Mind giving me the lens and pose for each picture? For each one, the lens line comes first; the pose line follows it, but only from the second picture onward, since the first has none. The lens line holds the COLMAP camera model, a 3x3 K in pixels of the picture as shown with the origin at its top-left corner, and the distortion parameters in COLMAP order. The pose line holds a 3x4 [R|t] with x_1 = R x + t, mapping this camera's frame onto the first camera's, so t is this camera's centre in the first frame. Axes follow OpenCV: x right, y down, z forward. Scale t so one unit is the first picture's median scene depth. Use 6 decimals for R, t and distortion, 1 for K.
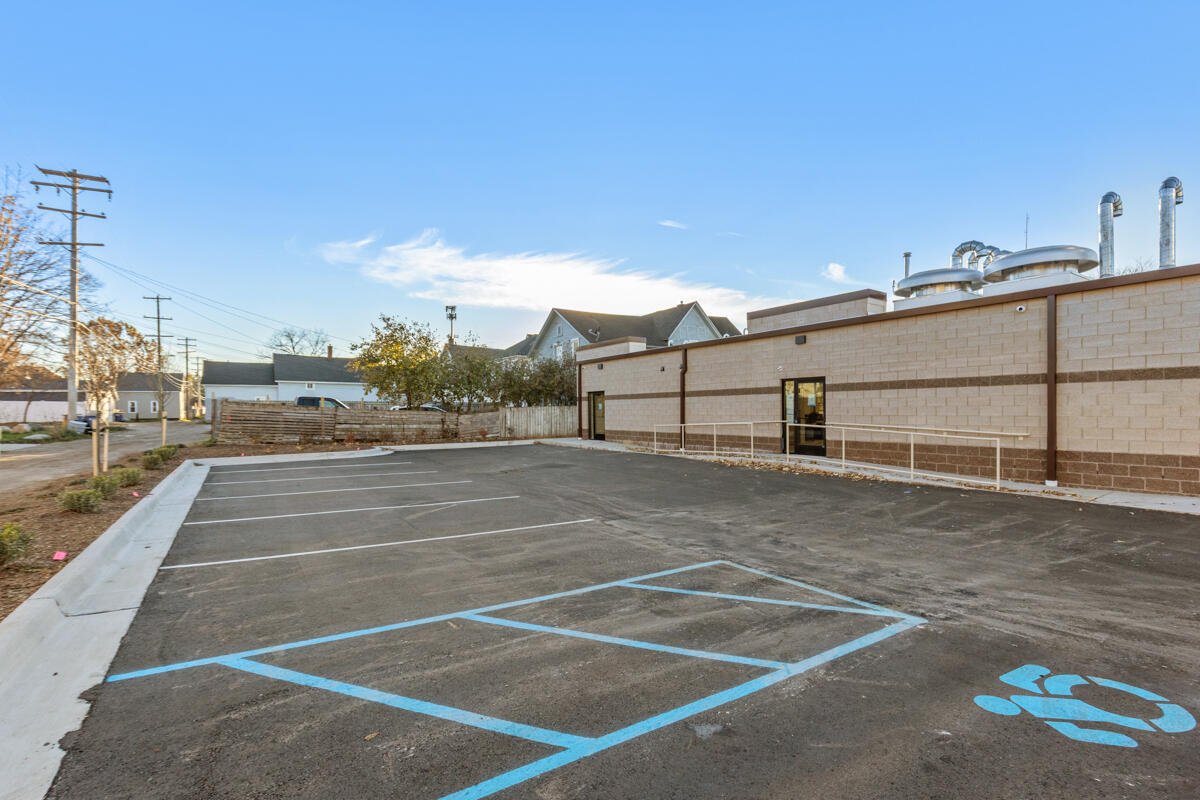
lens RADIAL K [[542.8, 0, 609.3], [0, 542.8, 408.5], [0, 0, 1]] dist [0.007229, -0.001195]
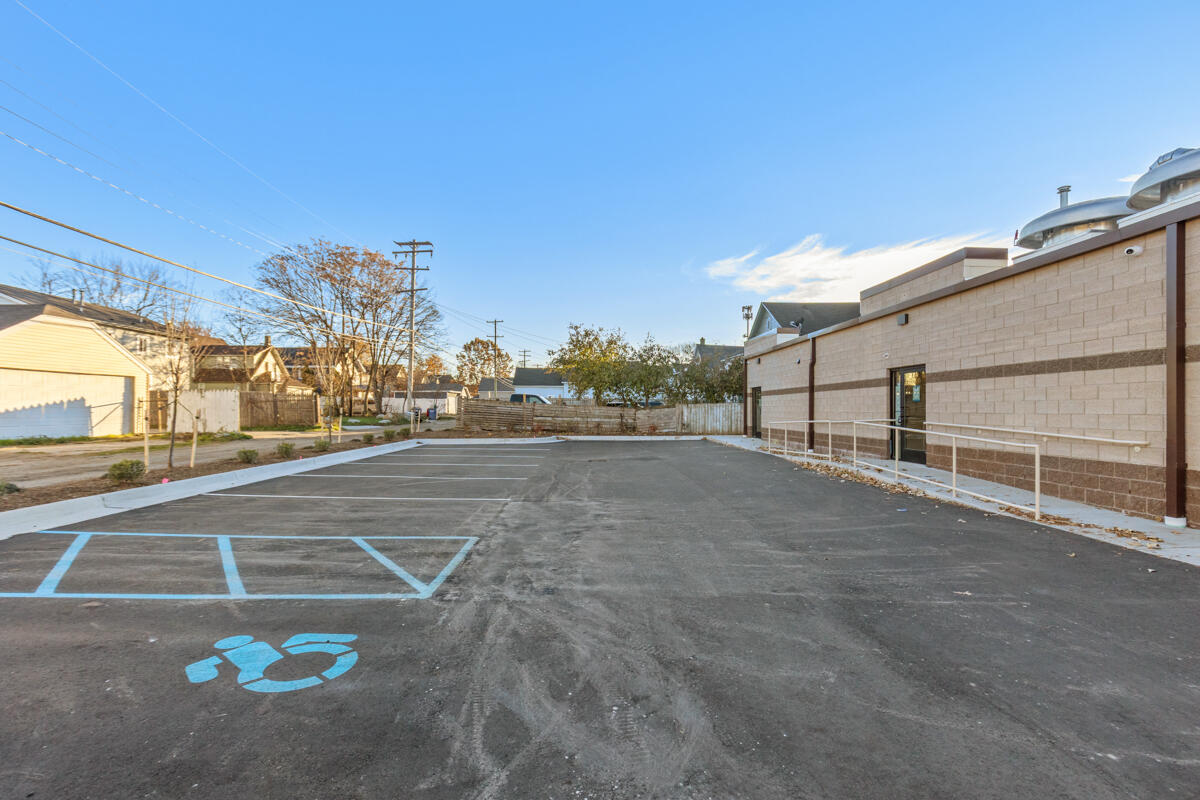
lens RADIAL K [[542.8, 0, 612.7], [0, 542.8, 397.9], [0, 0, 1]] dist [0.007229, -0.001195]
pose [[0.854024, -0.001758, -0.520231, 0.532878], [-0.007305, 0.999855, -0.015371, 0.008237], [0.520183, 0.016927, 0.853887, 0.109540]]
